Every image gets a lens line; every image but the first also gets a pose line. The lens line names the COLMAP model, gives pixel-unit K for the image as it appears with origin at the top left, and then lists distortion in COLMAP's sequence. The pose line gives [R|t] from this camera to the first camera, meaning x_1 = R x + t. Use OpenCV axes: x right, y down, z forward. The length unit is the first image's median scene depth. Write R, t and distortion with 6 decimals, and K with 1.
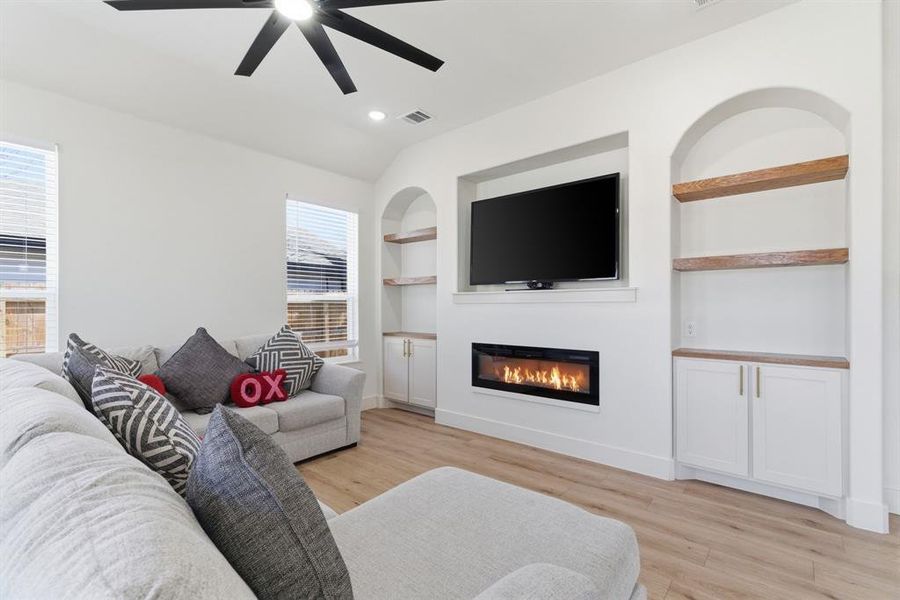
lens RADIAL K [[406.7, 0, 451.2], [0, 406.7, 302.8], [0, 0, 1]] dist [-0.000218, 0.000115]
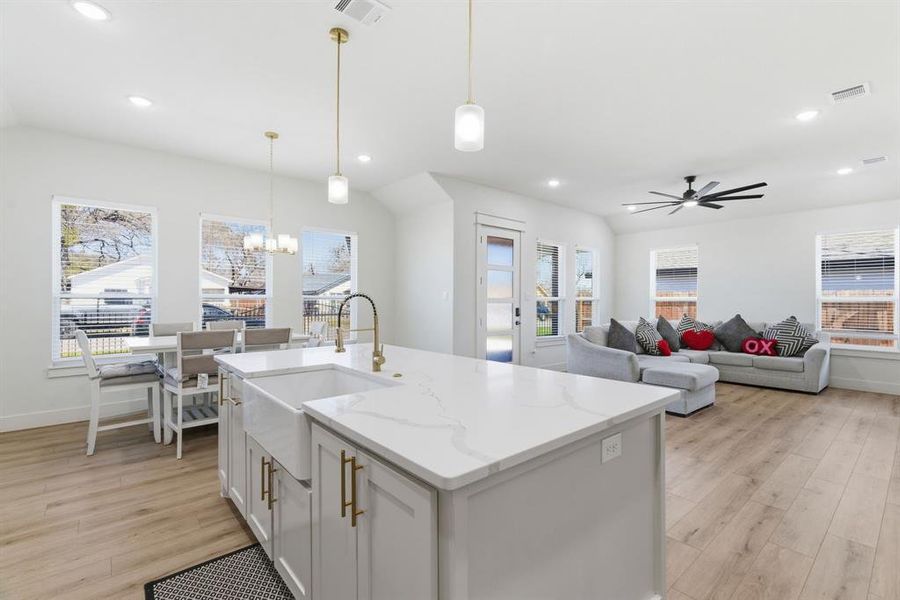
lens RADIAL K [[403.6, 0, 453.3], [0, 403.6, 299.2], [0, 0, 1]] dist [0.000374, 0.000611]
pose [[-0.160375, -0.002243, -0.987054, 1.532936], [-0.000585, 0.999997, -0.002177, -0.011934], [0.987056, 0.000228, -0.160375, -0.125395]]
